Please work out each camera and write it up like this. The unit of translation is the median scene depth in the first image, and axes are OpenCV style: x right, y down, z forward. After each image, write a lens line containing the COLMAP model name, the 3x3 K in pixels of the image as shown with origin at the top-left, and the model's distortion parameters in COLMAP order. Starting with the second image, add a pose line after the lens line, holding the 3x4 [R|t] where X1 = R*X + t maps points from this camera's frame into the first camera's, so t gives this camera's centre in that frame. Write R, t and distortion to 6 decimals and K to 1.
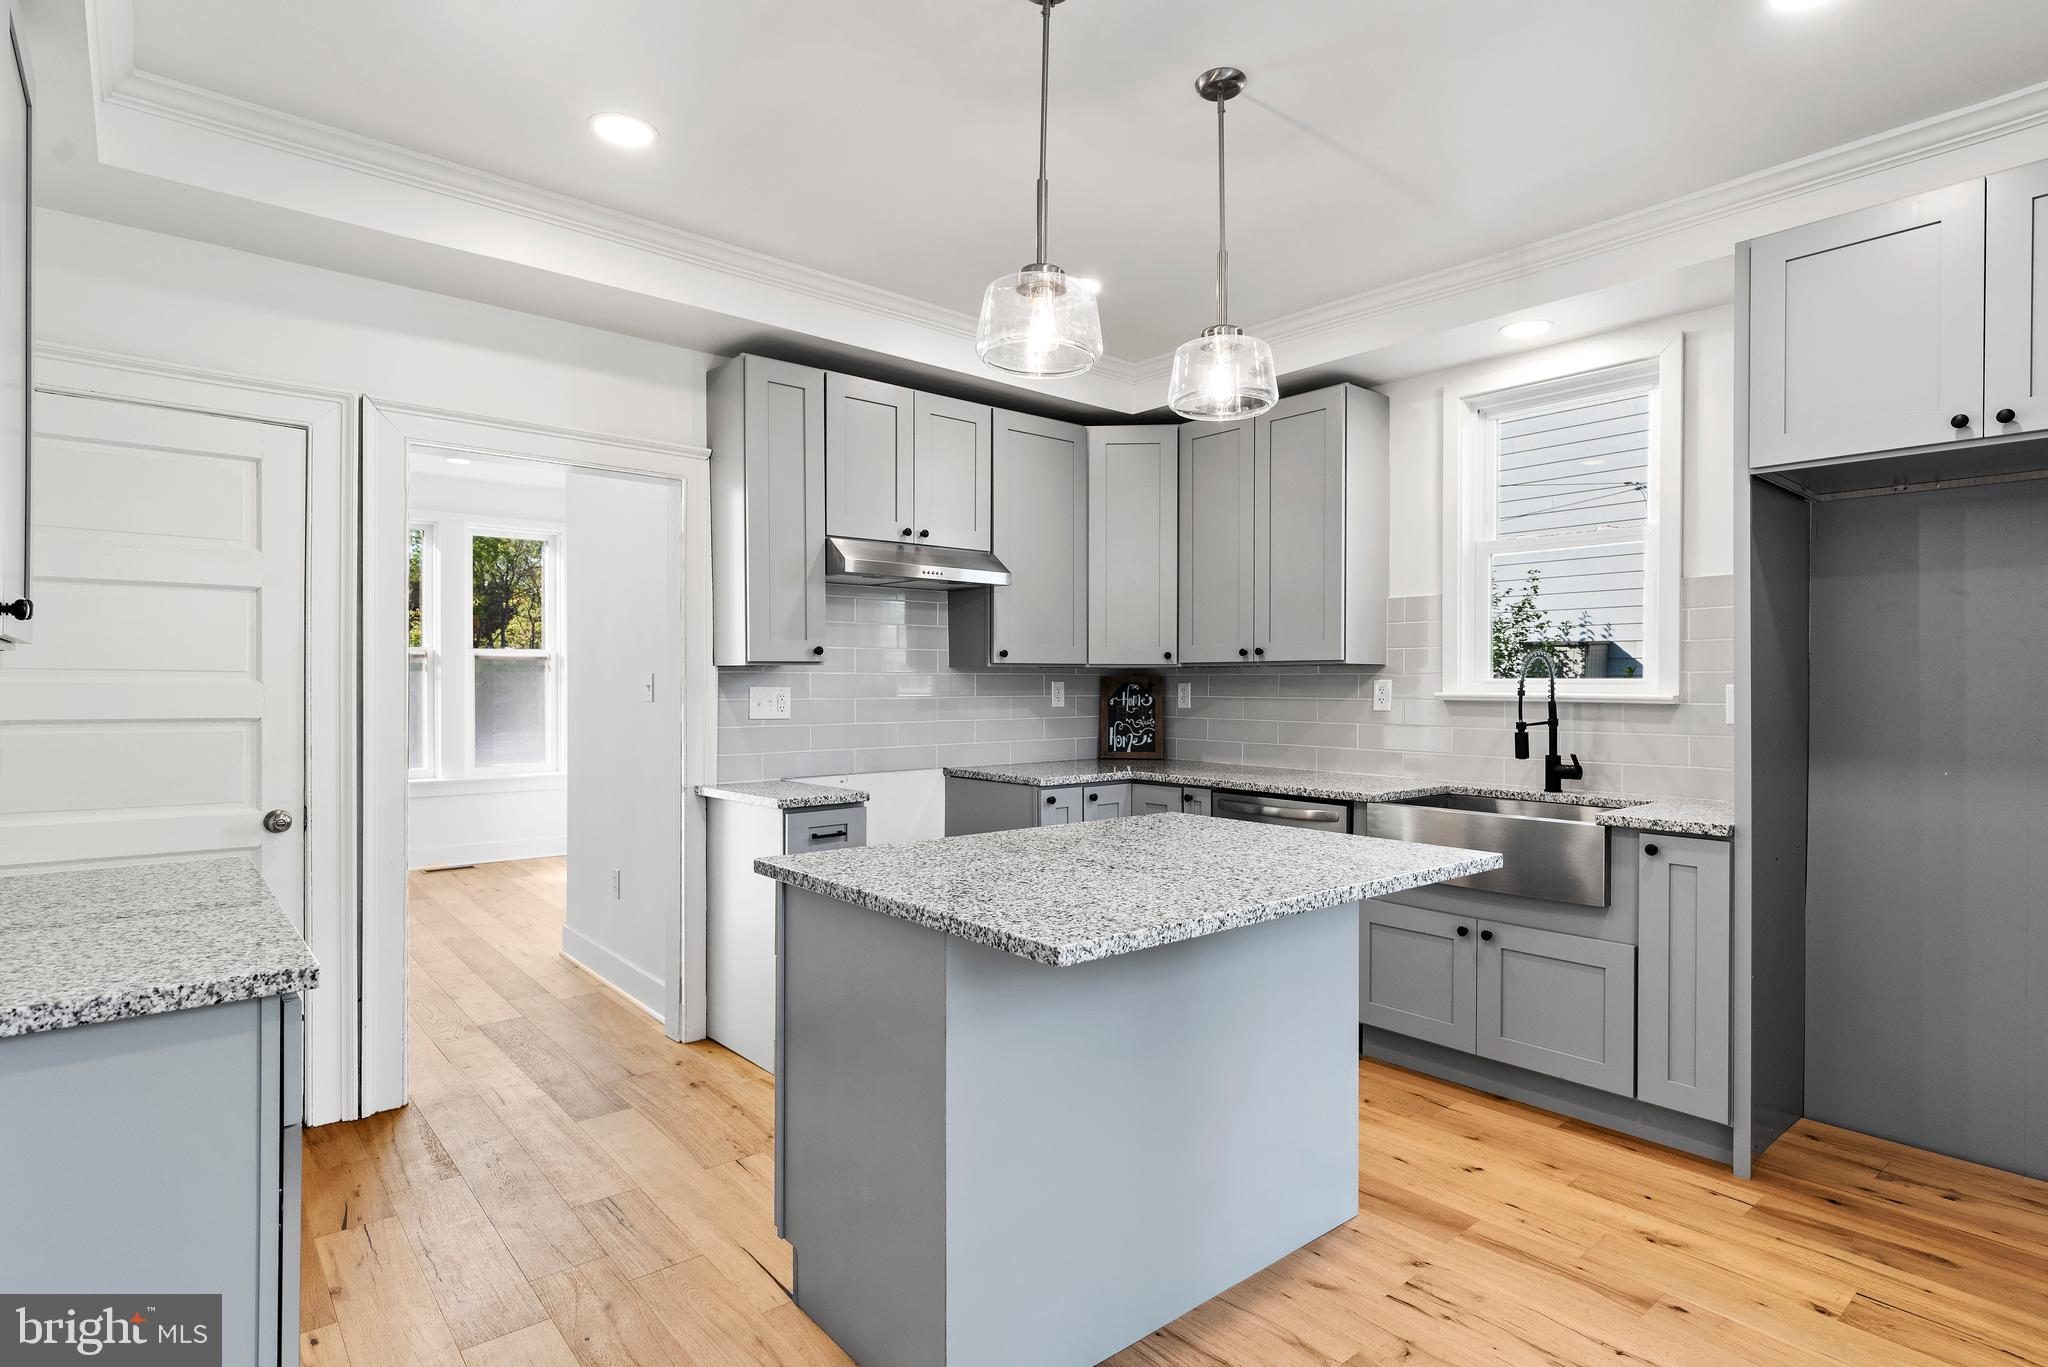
lens RADIAL K [[1043.8, 0, 1058.9], [0, 1043.8, 681.1], [0, 0, 1]] dist [0.004726, 0.000504]
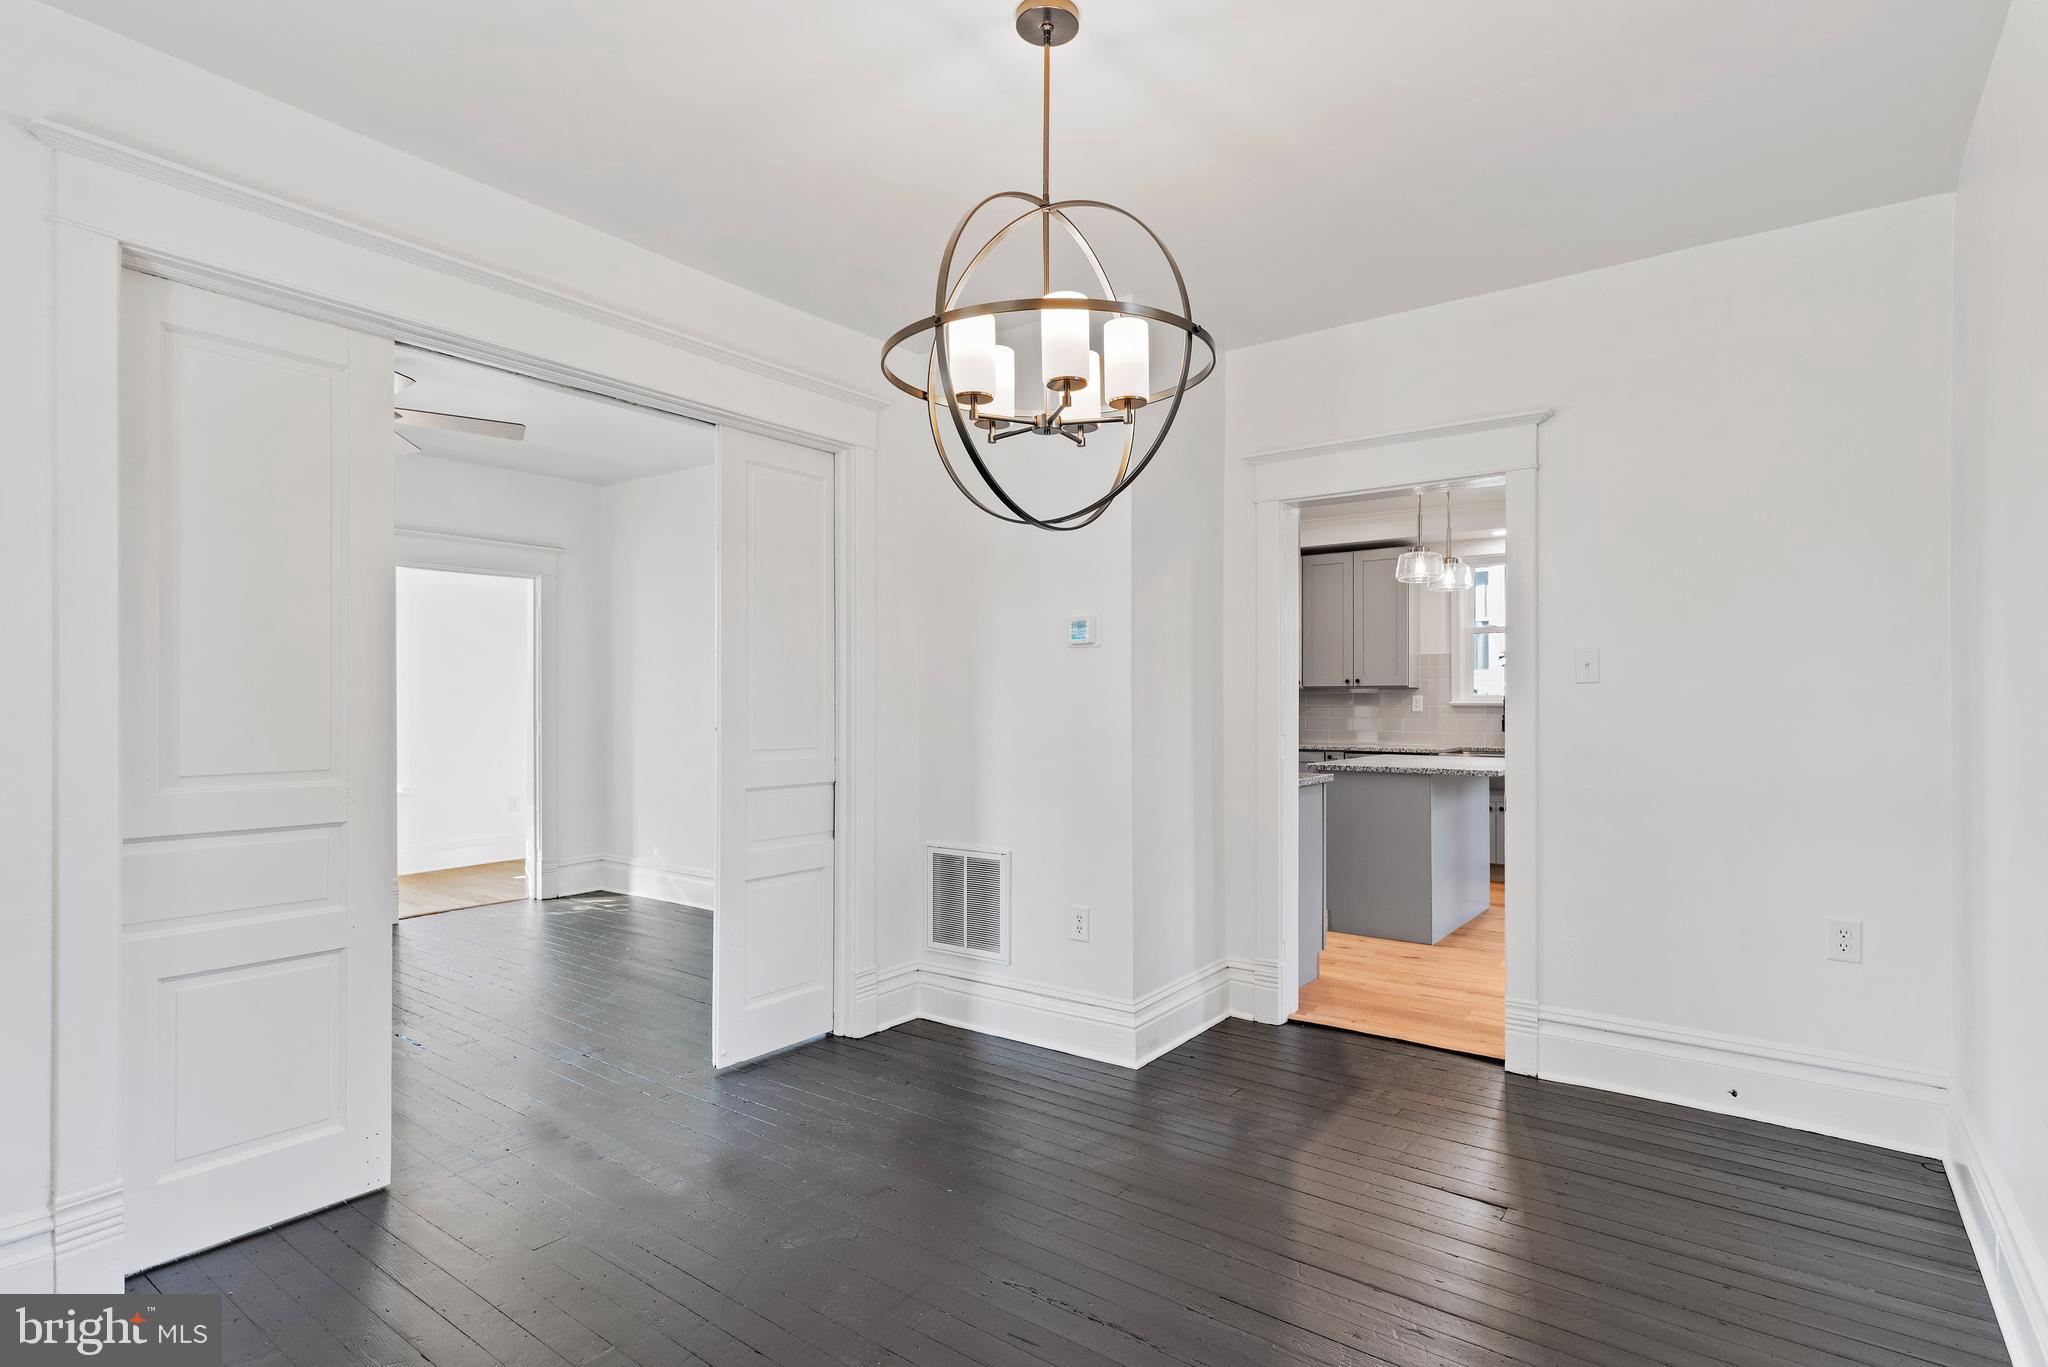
lens RADIAL K [[1043.8, 0, 1058.9], [0, 1043.8, 681.1], [0, 0, 1]] dist [0.004726, 0.000504]
pose [[0.970167, 0.002365, 0.242427, -0.844813], [0.001078, 0.999900, -0.014072, -0.001891], [-0.242436, 0.013914, 0.970068, -0.759833]]
